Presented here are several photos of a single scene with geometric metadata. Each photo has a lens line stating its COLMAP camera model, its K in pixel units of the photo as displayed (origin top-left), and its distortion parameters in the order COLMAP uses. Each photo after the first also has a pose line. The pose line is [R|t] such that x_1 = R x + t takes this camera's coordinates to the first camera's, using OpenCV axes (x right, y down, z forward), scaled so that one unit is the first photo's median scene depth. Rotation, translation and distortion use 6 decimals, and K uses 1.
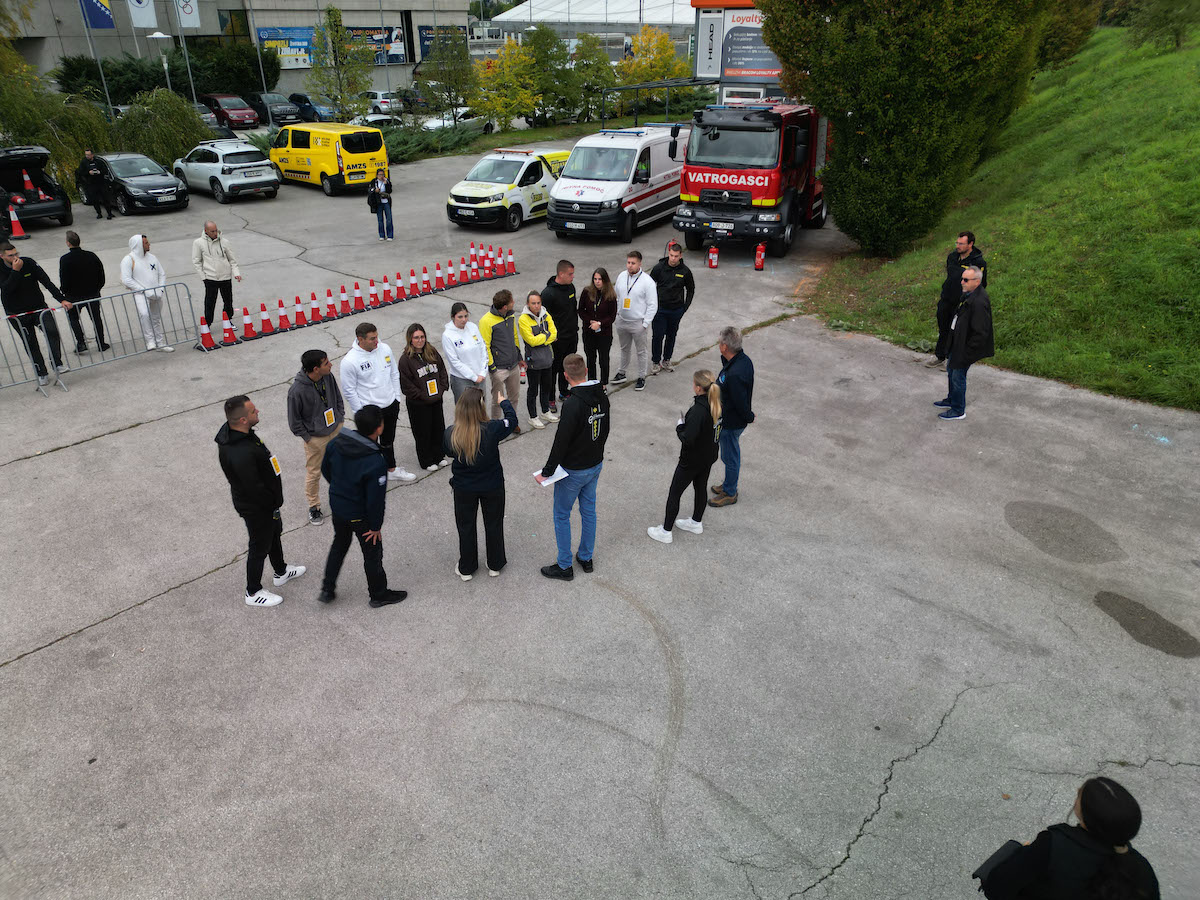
lens RADIAL K [[841.0, 0, 596.4], [0, 841.0, 452.4], [0, 0, 1]] dist [0.066851, -0.068695]
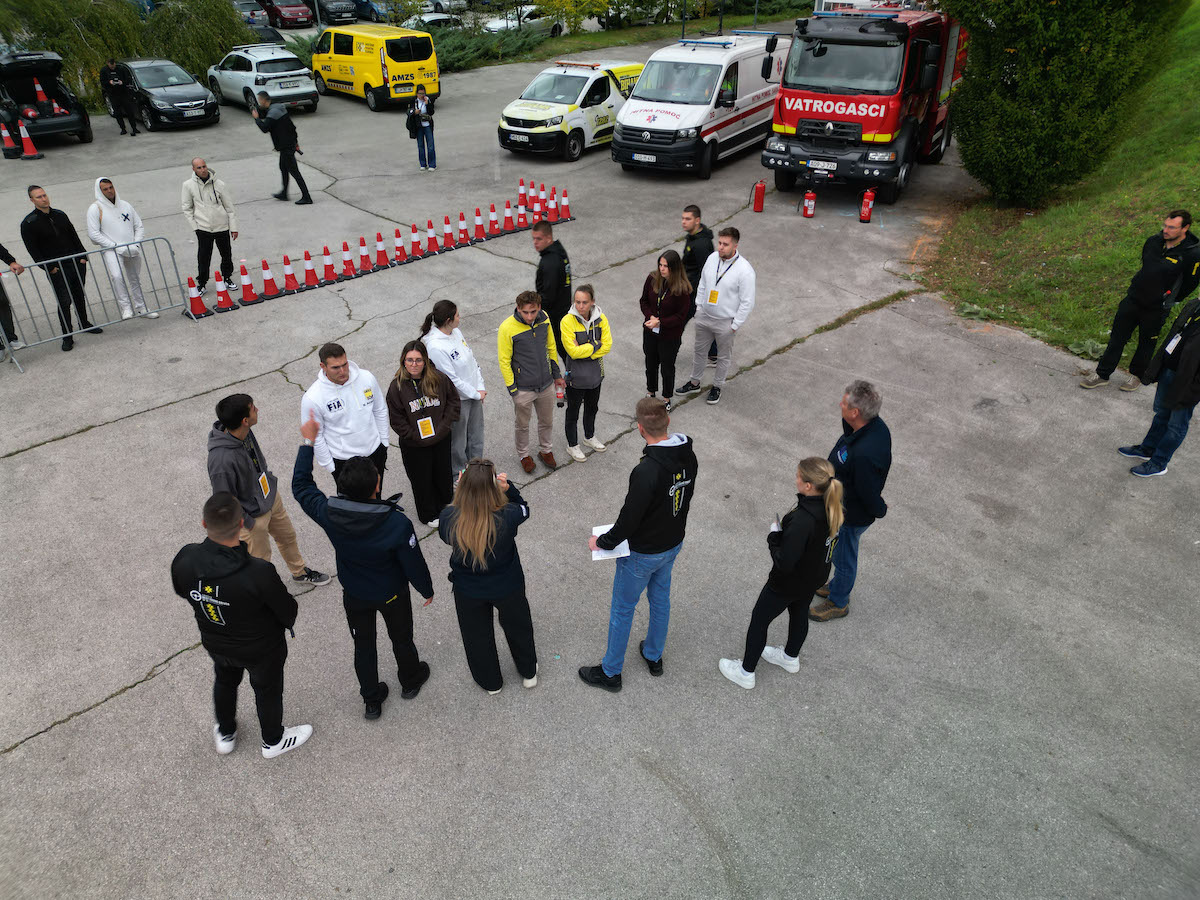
lens RADIAL K [[832.2, 0, 599.0], [0, 832.2, 451.7], [0, 0, 1]] dist [0.057272, -0.047735]
pose [[0.996652, 0.044684, -0.068469, 0.000528], [-0.037315, 0.993734, 0.105357, -0.079911], [0.072748, -0.102450, 0.992075, 0.168065]]
